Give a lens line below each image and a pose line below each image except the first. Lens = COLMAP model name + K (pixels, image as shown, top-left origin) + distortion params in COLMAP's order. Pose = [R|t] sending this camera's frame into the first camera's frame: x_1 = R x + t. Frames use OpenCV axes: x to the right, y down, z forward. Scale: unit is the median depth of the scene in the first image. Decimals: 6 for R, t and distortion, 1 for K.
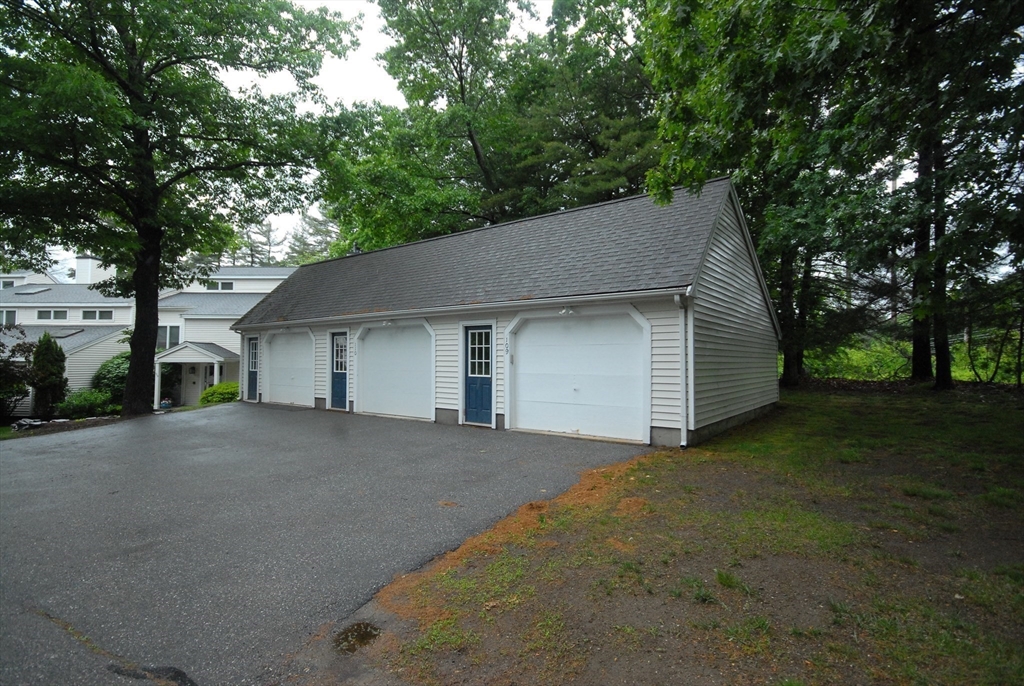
lens RADIAL K [[498.7, 0, 512.0], [0, 498.7, 343.0], [0, 0, 1]] dist [-0.000918, -0.000445]
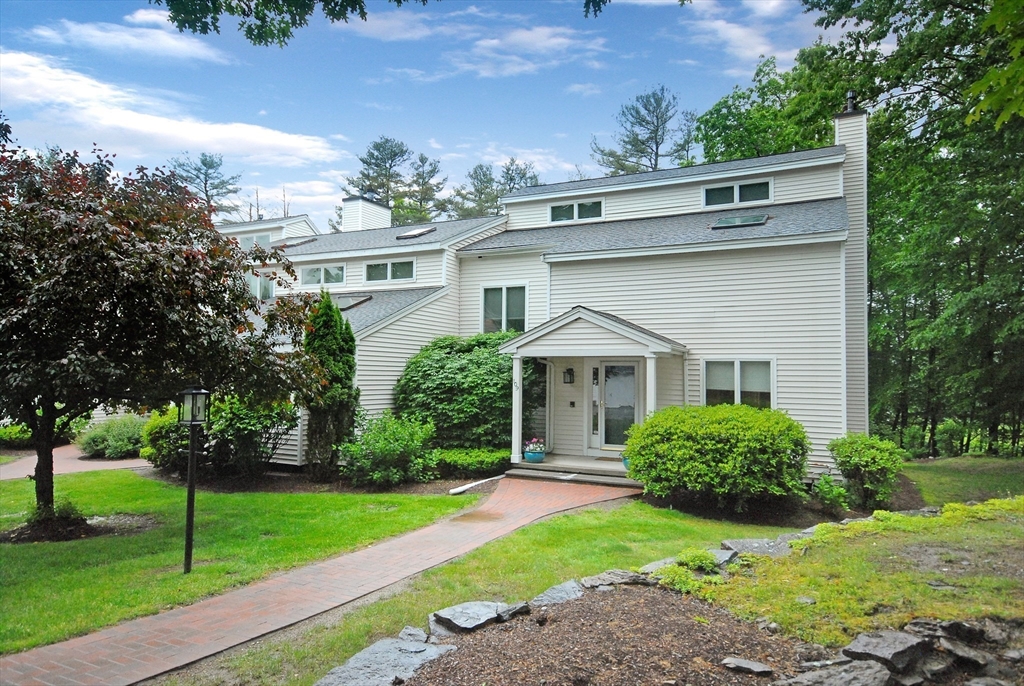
lens RADIAL K [[688.4, 0, 512.0], [0, 688.4, 343.0], [0, 0, 1]] dist [0.000542, 0.000062]
pose [[0.900174, -0.011932, -0.435366, -0.467628], [0.010363, 0.999928, -0.005979, 0.031916], [0.435406, 0.000871, 0.900234, 0.467050]]
